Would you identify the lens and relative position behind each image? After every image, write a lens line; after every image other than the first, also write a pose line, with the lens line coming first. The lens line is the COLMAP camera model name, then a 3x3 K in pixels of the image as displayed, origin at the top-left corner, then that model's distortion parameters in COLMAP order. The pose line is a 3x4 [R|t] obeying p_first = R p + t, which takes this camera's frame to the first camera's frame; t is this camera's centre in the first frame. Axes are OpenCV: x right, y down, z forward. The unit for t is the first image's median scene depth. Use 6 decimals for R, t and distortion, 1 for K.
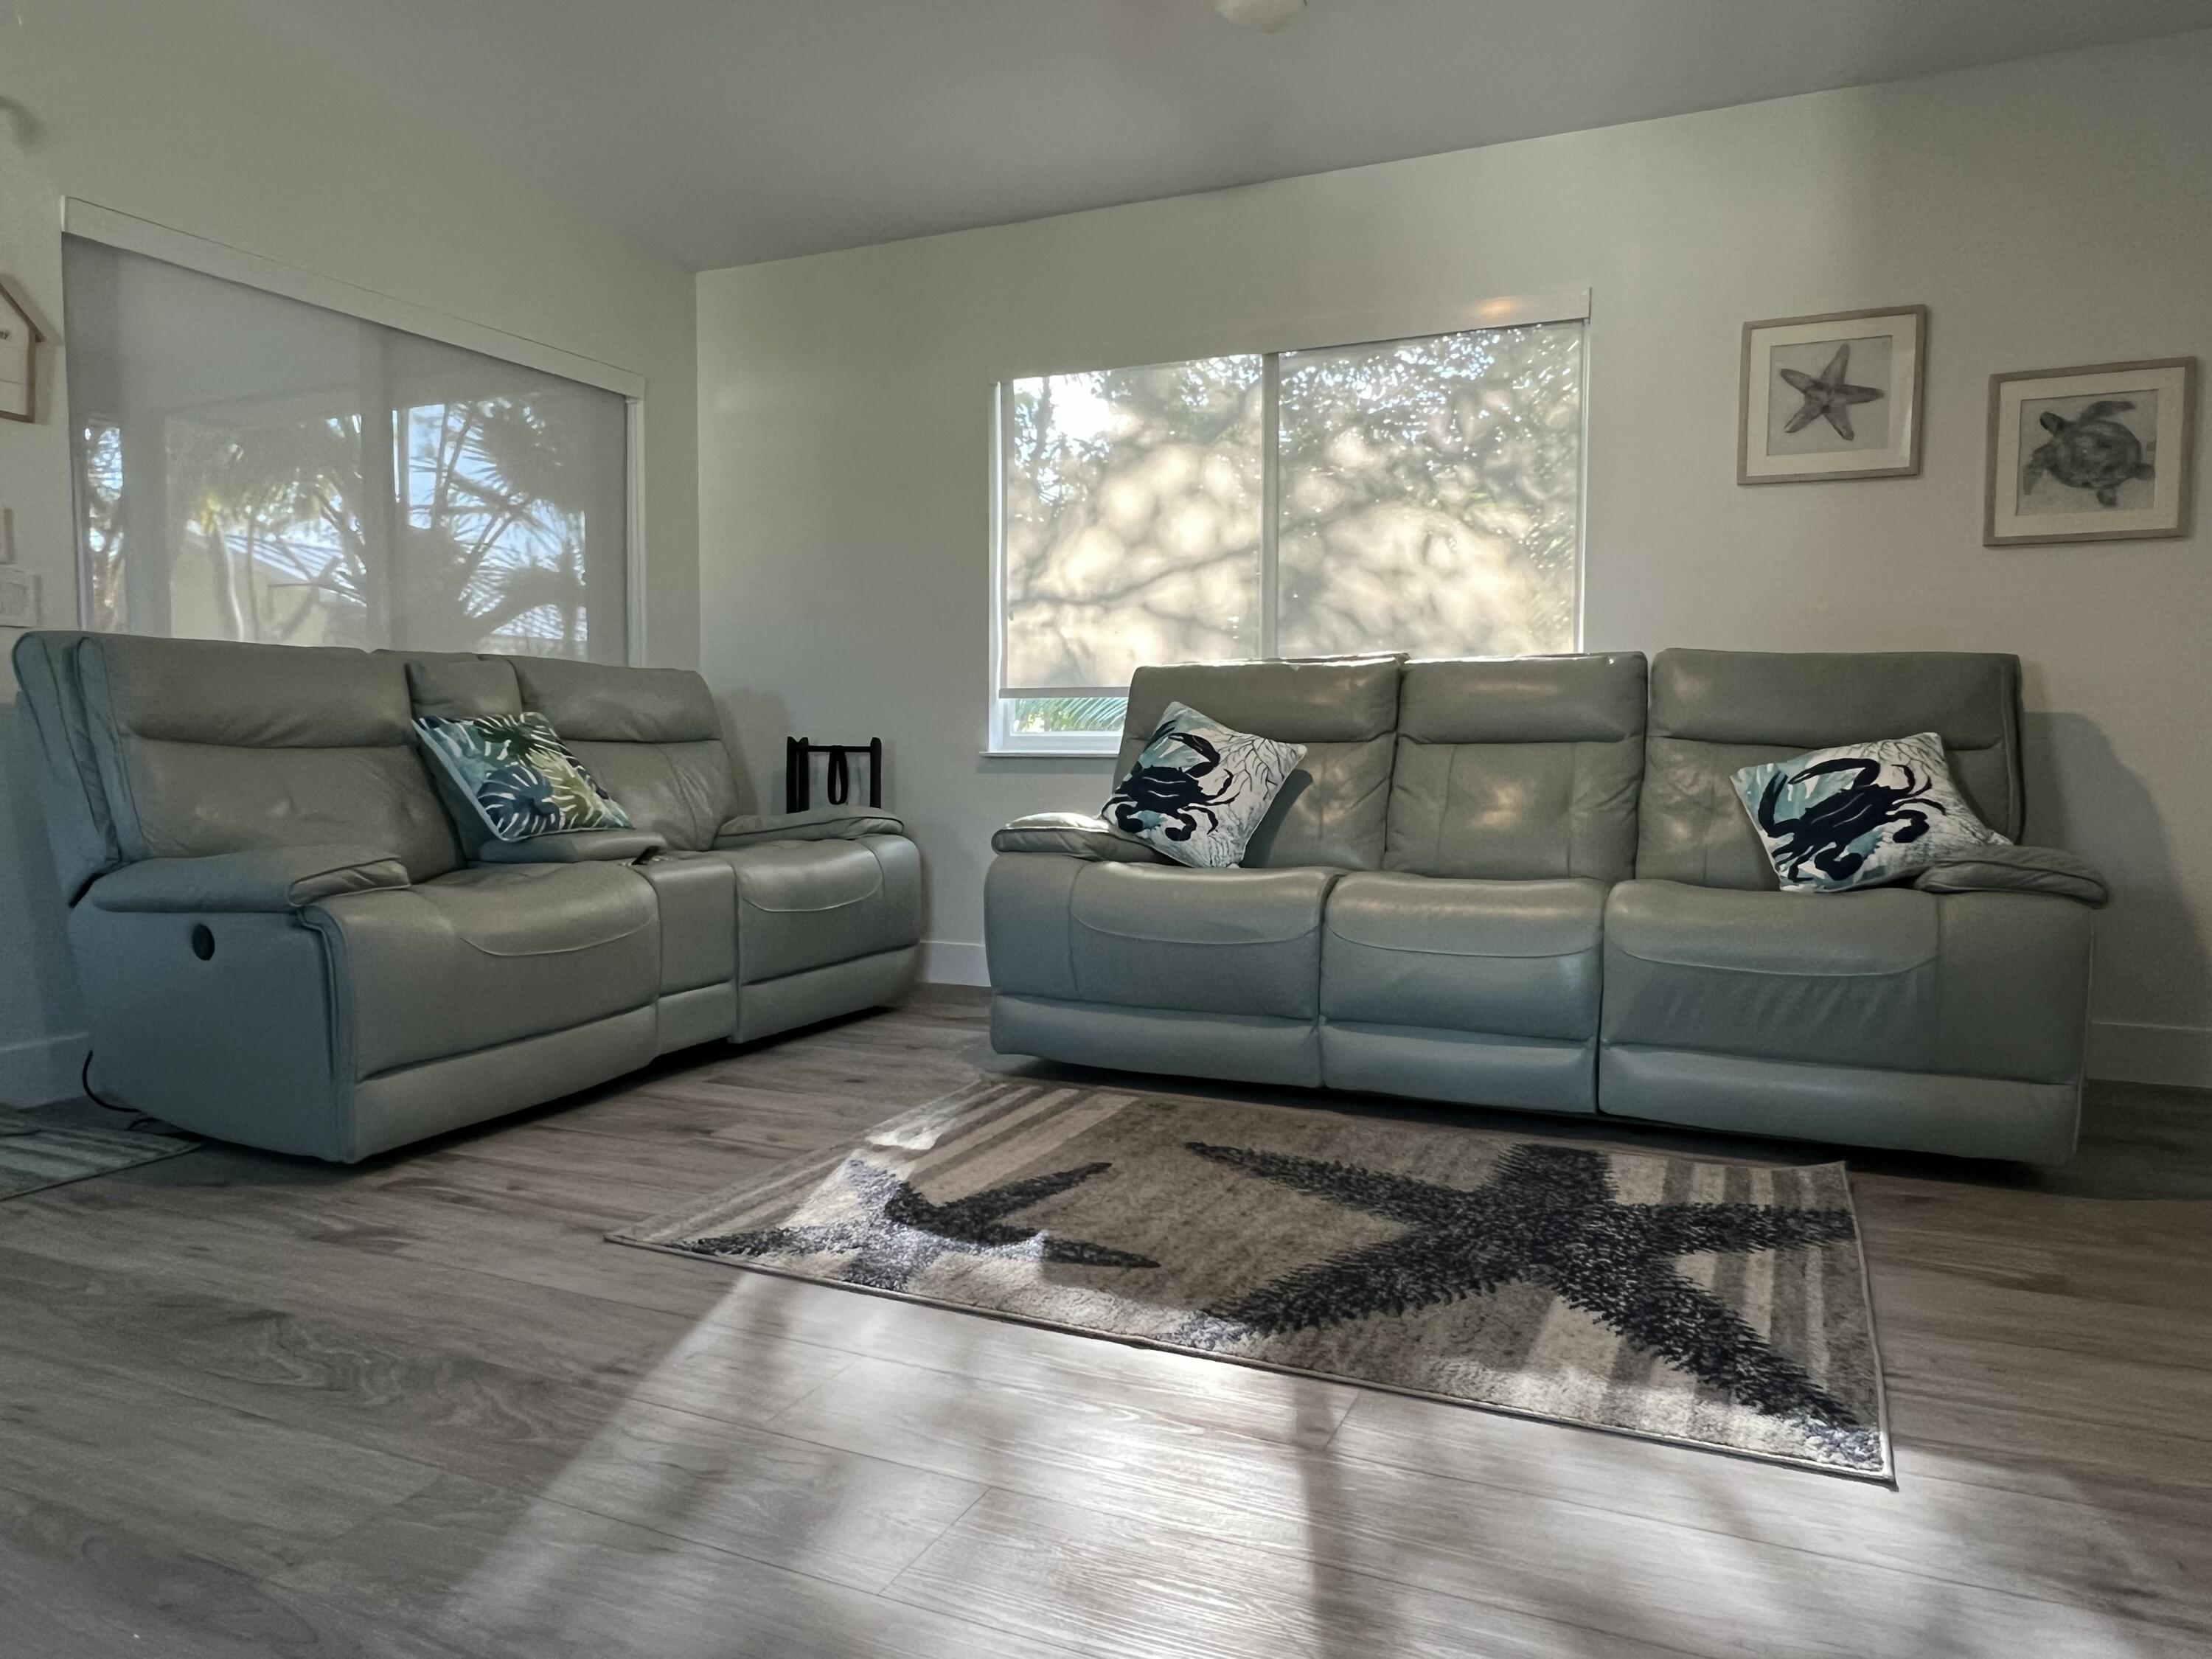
lens RADIAL K [[1499.0, 0, 1106.0], [0, 1499.0, 829.5], [0, 0, 1]] dist [-0.002105, -0.000465]
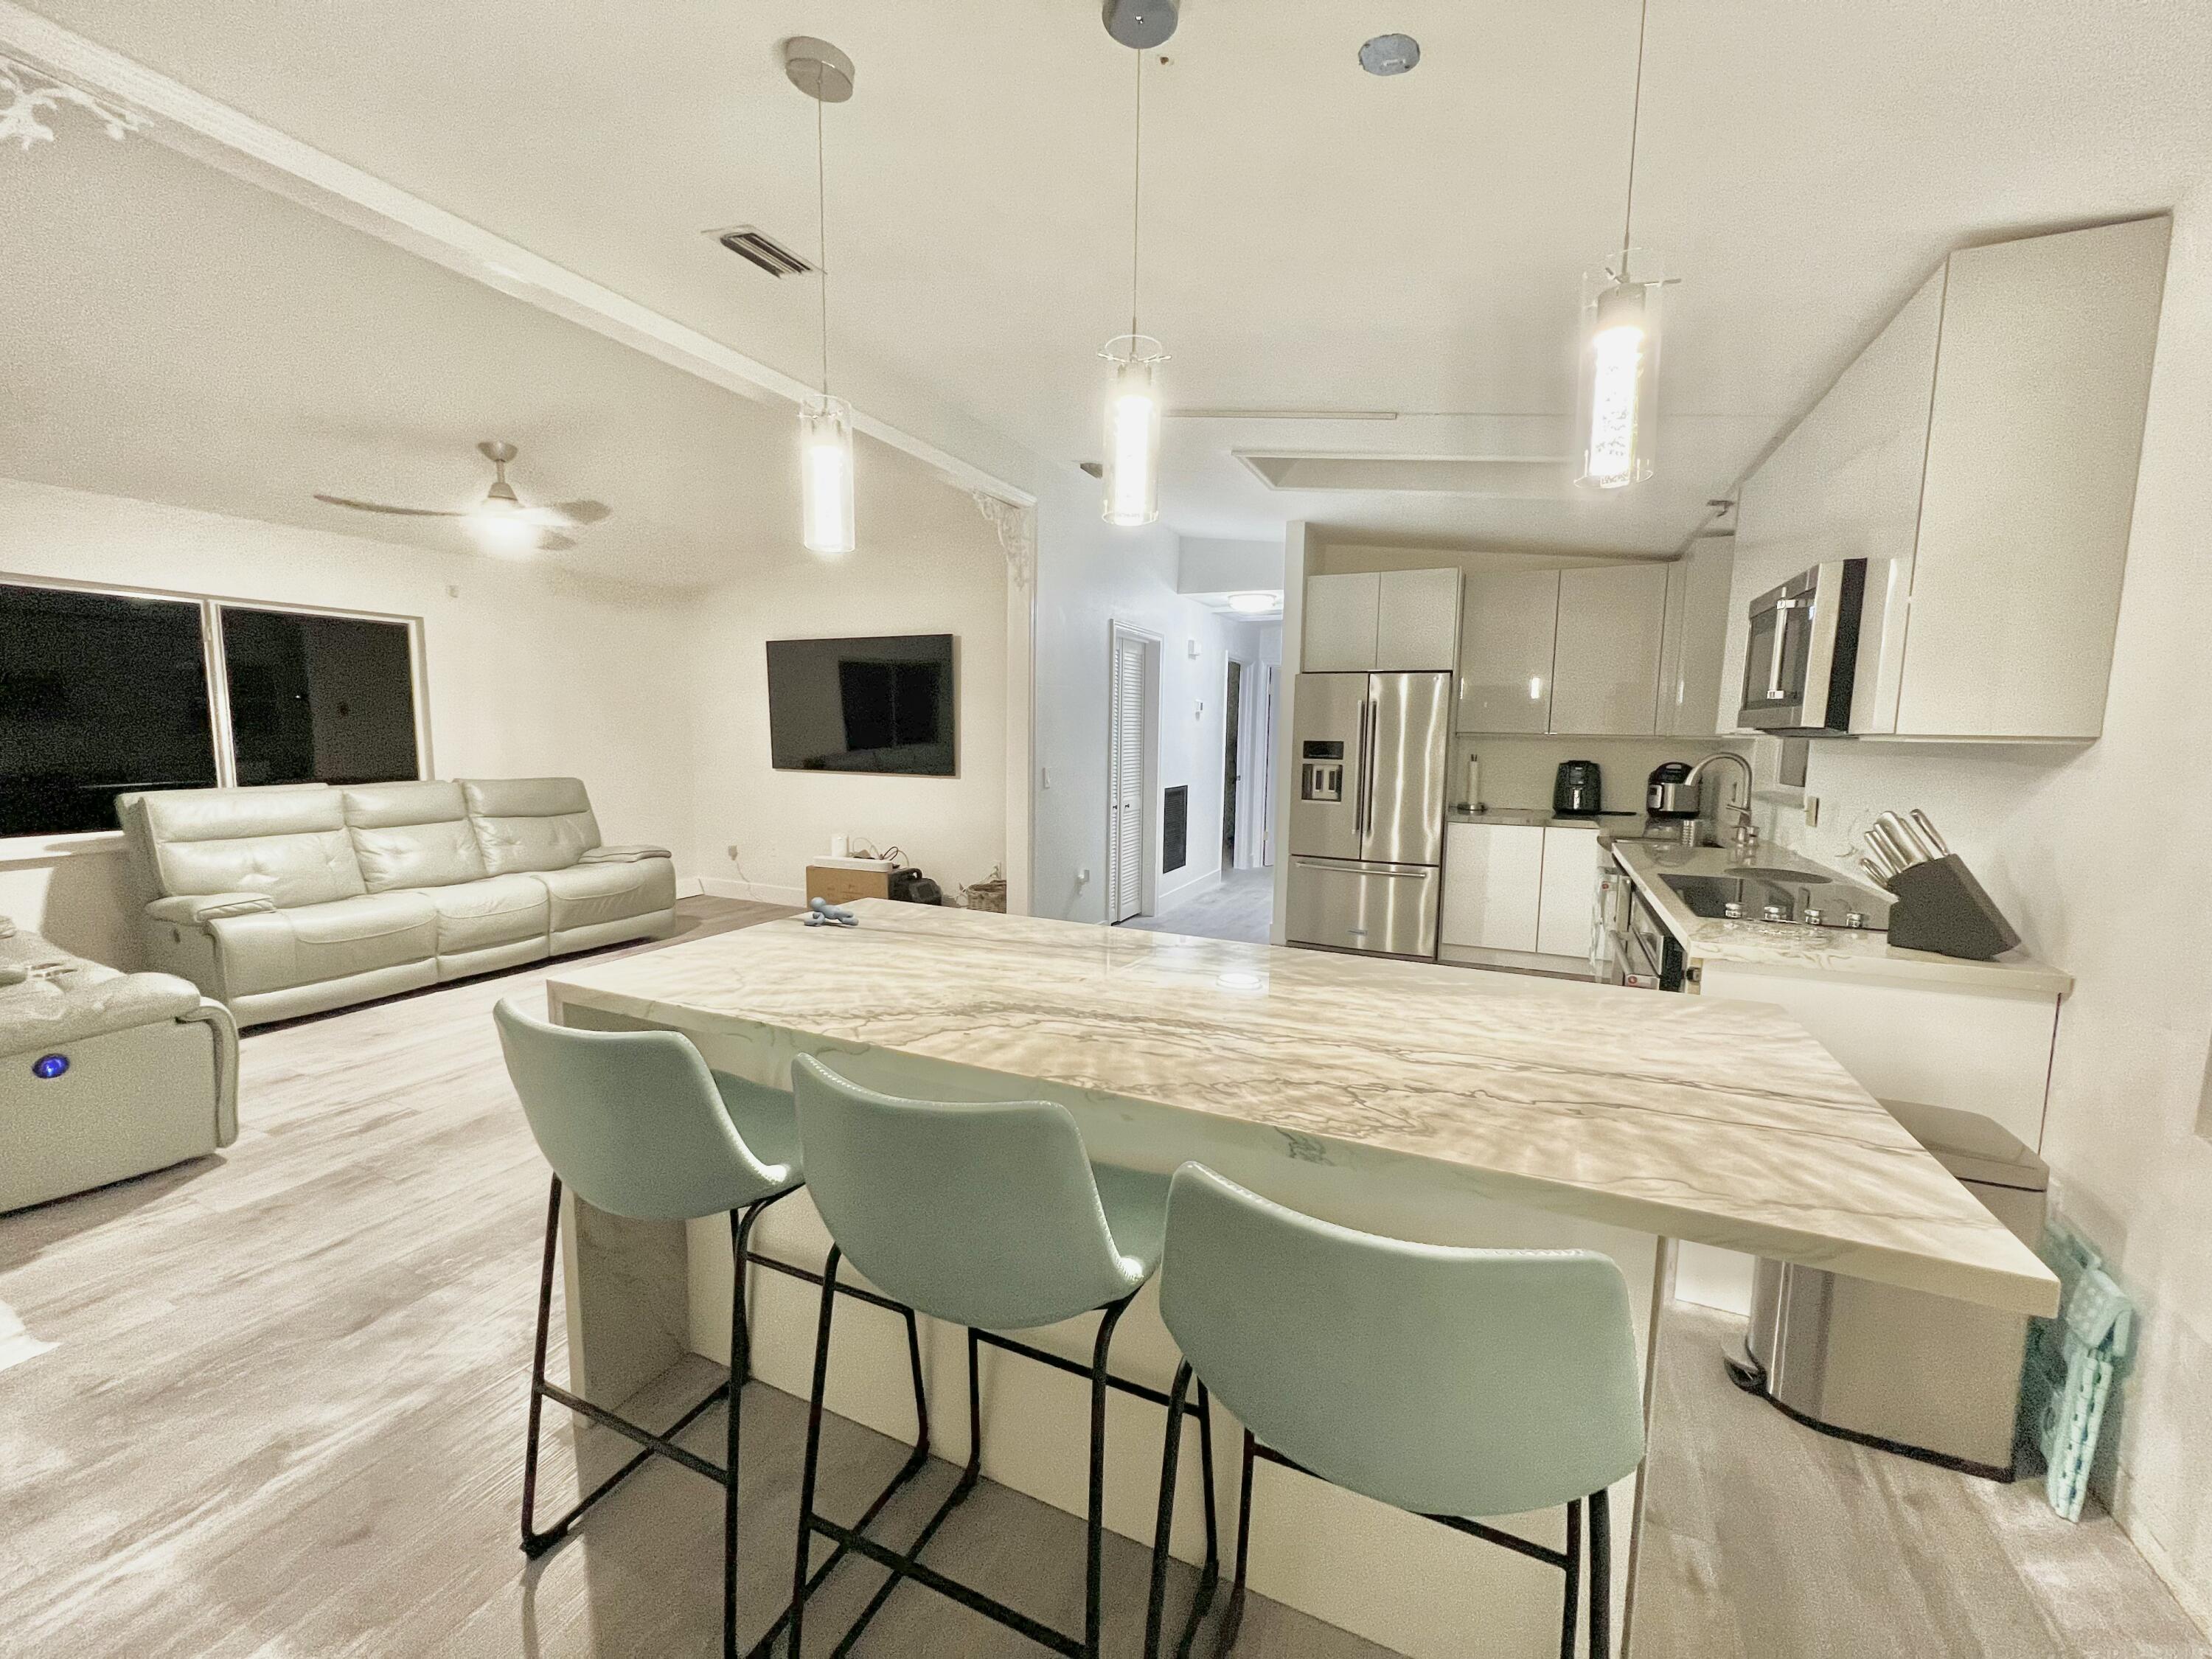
lens RADIAL K [[882.7, 0, 1106.0], [0, 882.7, 829.5], [0, 0, 1]] dist [-0.000193, -0.000063]
pose [[0.011128, -0.110546, 0.993809, -1.349071], [0.044203, 0.992953, 0.109956, -0.193078], [-0.998961, 0.042706, 0.015937, -0.073280]]
